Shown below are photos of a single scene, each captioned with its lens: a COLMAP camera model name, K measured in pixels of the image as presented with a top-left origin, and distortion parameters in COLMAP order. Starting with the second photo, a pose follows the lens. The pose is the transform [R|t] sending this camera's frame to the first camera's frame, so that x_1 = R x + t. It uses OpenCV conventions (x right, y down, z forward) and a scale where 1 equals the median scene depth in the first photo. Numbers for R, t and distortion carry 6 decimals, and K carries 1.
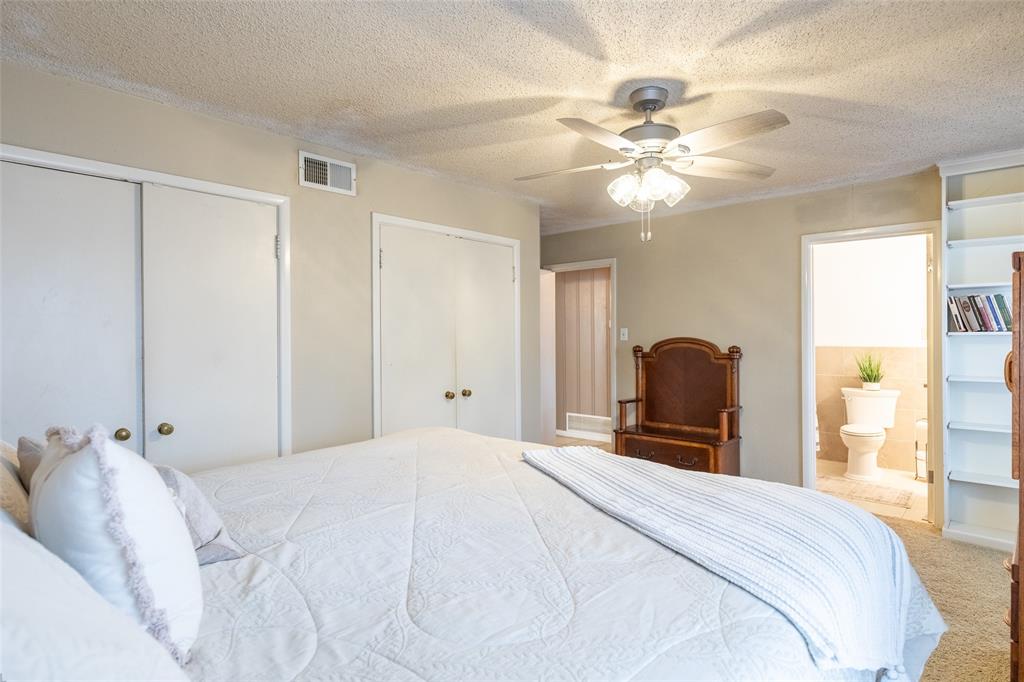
lens RADIAL K [[527.5, 0, 516.1], [0, 527.5, 336.1], [0, 0, 1]] dist [0.001546, -0.000299]
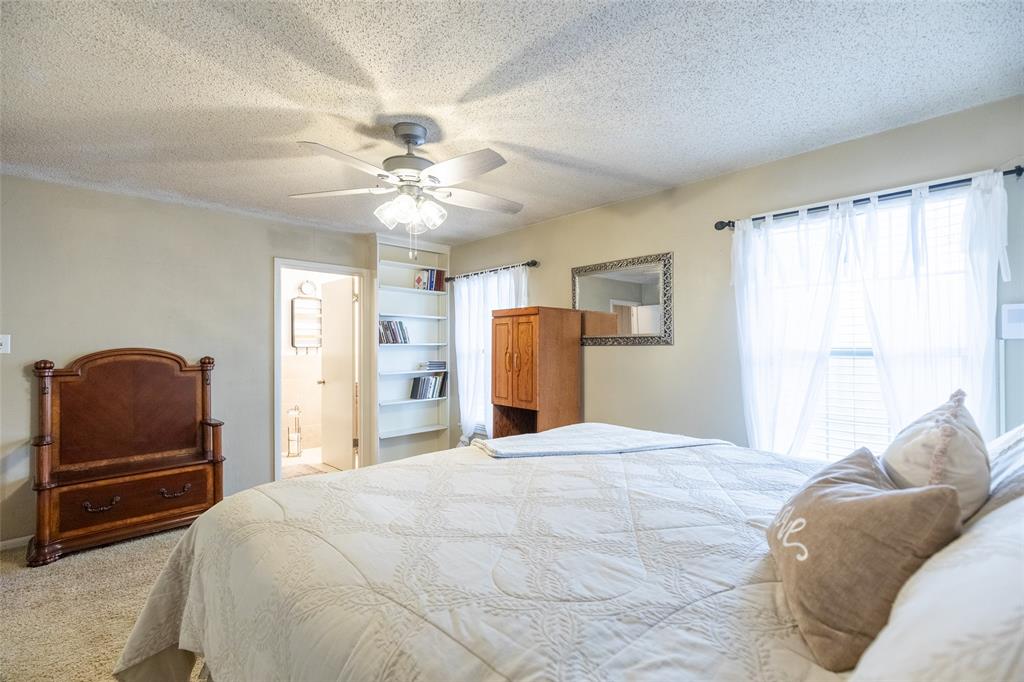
lens RADIAL K [[470.7, 0, 516.1], [0, 470.7, 343.8], [0, 0, 1]] dist [0.008004, -0.000474]
pose [[0.074033, 0.009789, 0.997208, -0.535406], [0.006256, 0.999928, -0.010280, 0.009728], [-0.997236, 0.007000, 0.073966, 0.508824]]
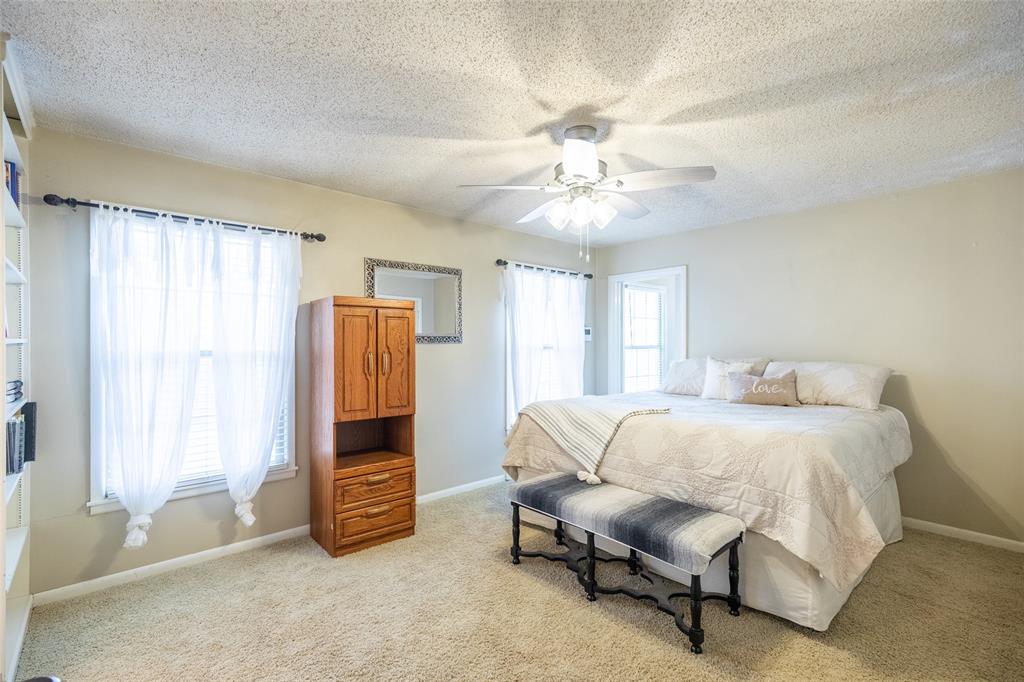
lens RADIAL K [[470.7, 0, 505.7], [0, 470.7, 337.6], [0, 0, 1]] dist [0.008004, -0.000474]
pose [[-0.995850, 0.007253, 0.090719, 0.235332], [0.006829, 0.999964, -0.004980, -0.002597], [-0.090752, -0.004340, -0.995864, 1.483250]]
